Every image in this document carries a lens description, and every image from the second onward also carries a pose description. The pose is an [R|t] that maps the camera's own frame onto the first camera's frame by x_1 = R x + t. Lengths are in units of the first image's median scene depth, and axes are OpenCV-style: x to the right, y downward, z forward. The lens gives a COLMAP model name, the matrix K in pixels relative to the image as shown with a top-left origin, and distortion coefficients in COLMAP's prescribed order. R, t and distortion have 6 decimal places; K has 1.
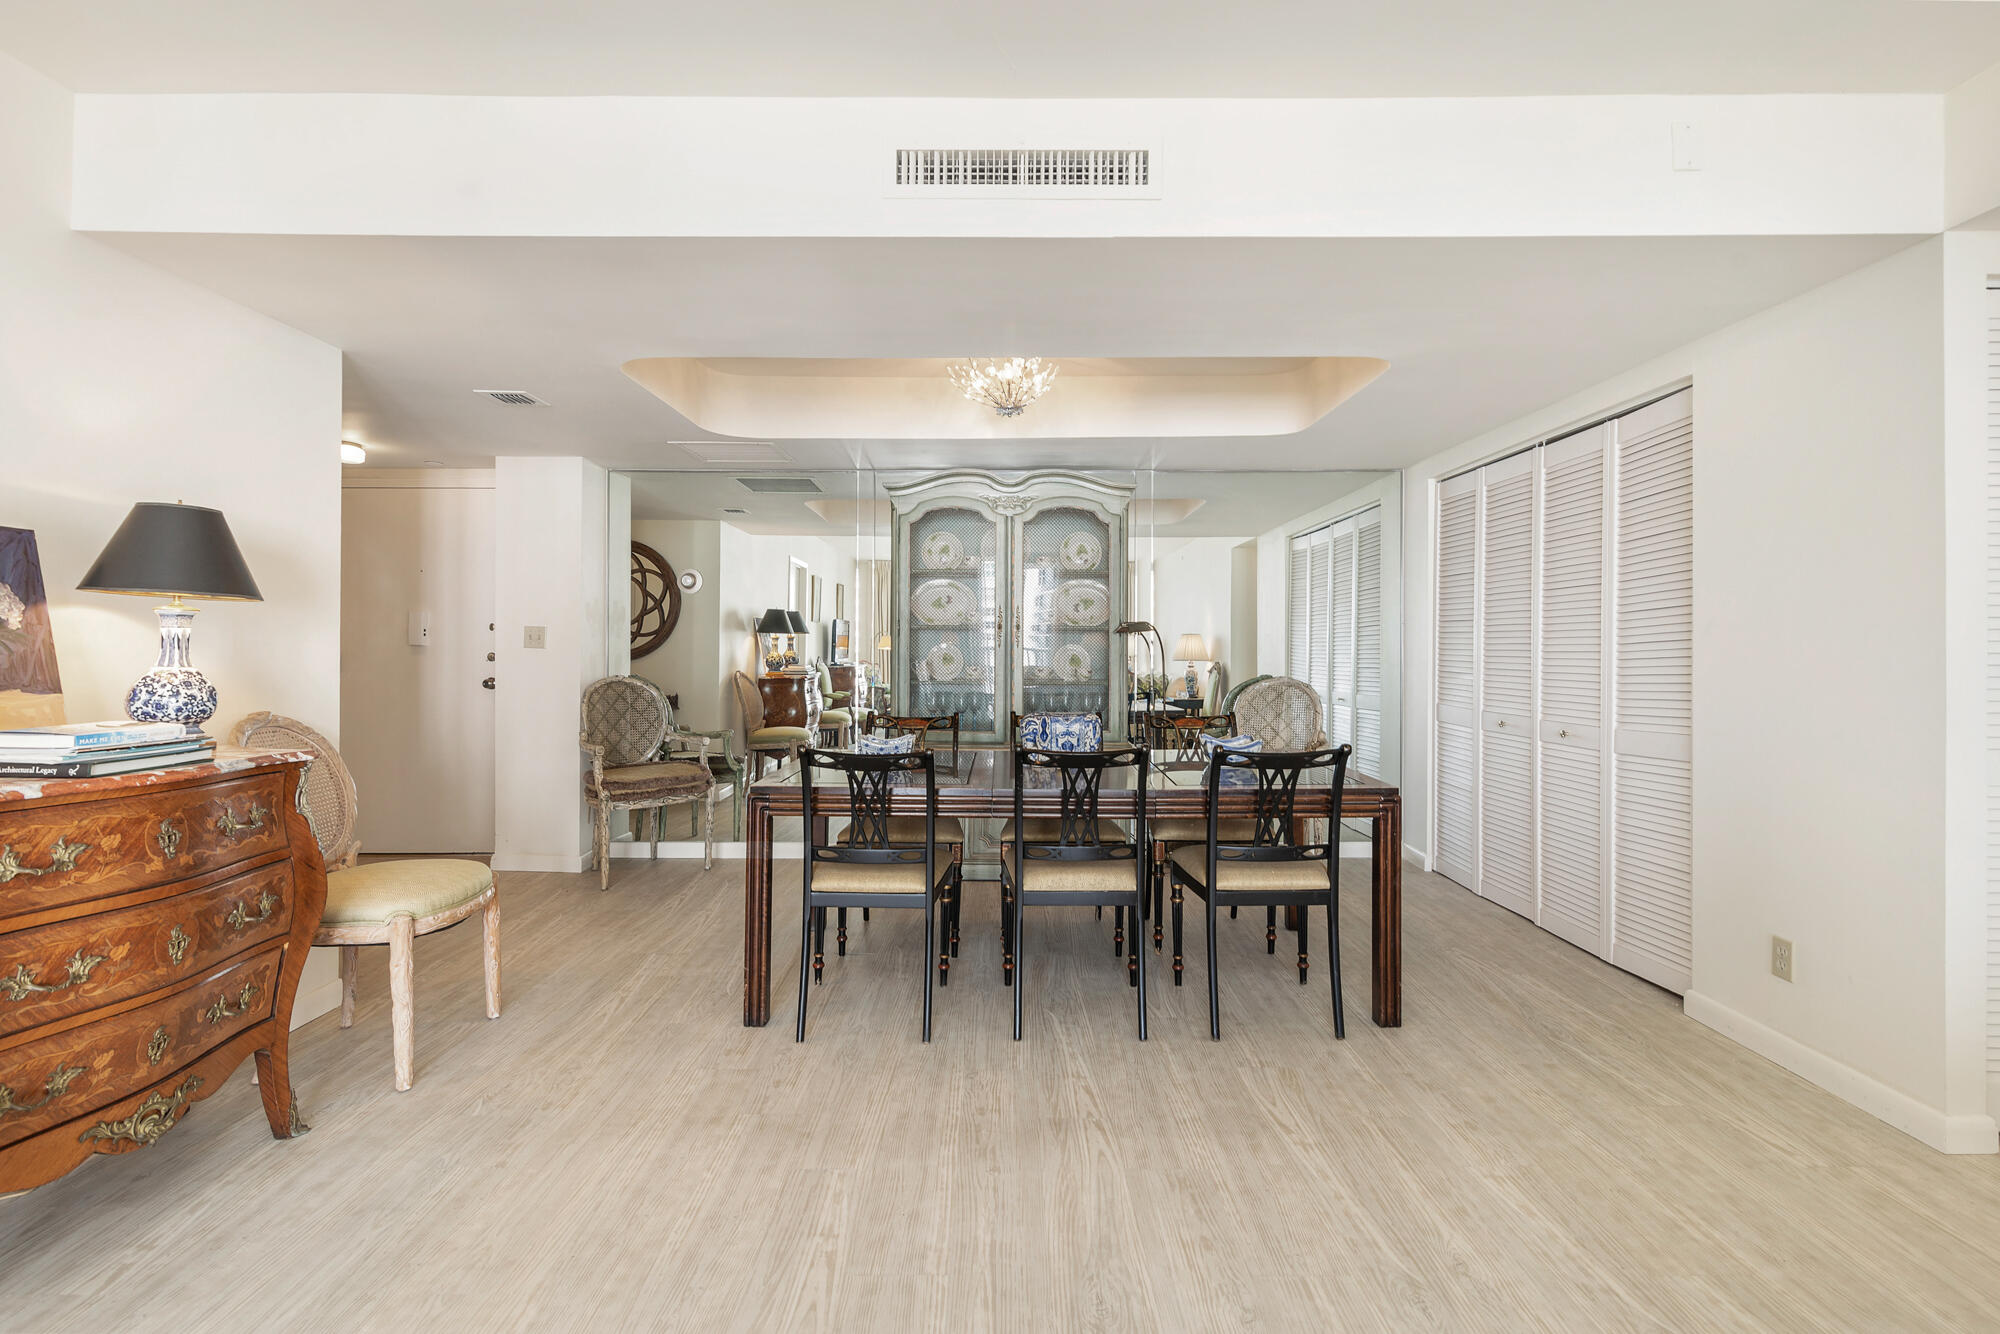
lens RADIAL K [[921.0, 0, 999.6], [0, 921.0, 660.3], [0, 0, 1]] dist [0.000716, -0.000229]
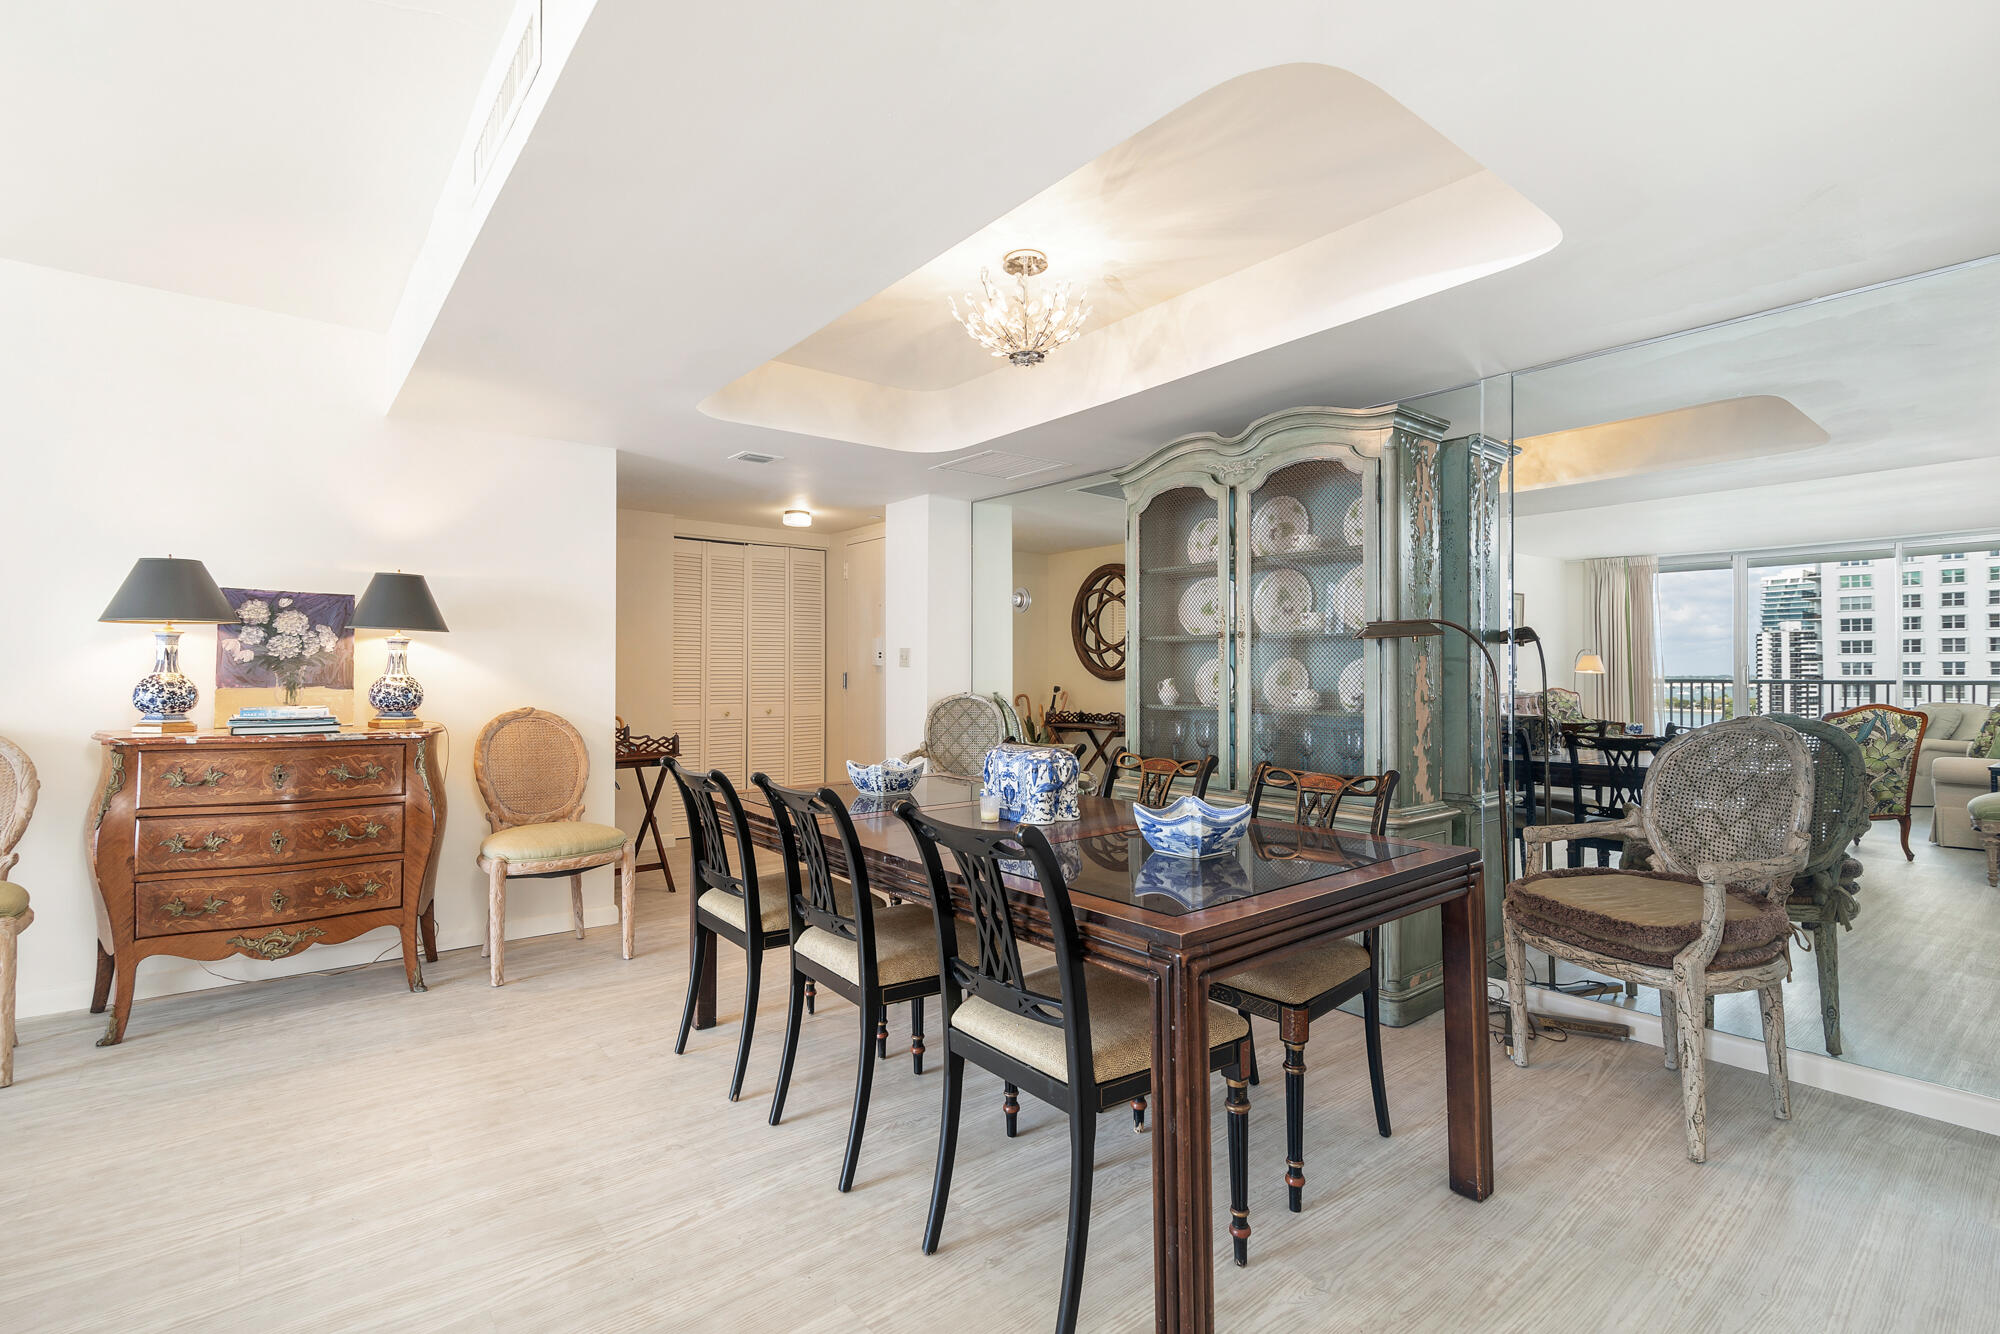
lens RADIAL K [[924.3, 0, 997.1], [0, 924.3, 670.1], [0, 0, 1]] dist [0.000970, -0.000047]
pose [[0.622886, -0.002125, -0.782310, 1.028663], [-0.011340, 0.999867, -0.011745, 0.006710], [0.782231, 0.016187, 0.622779, 0.835044]]
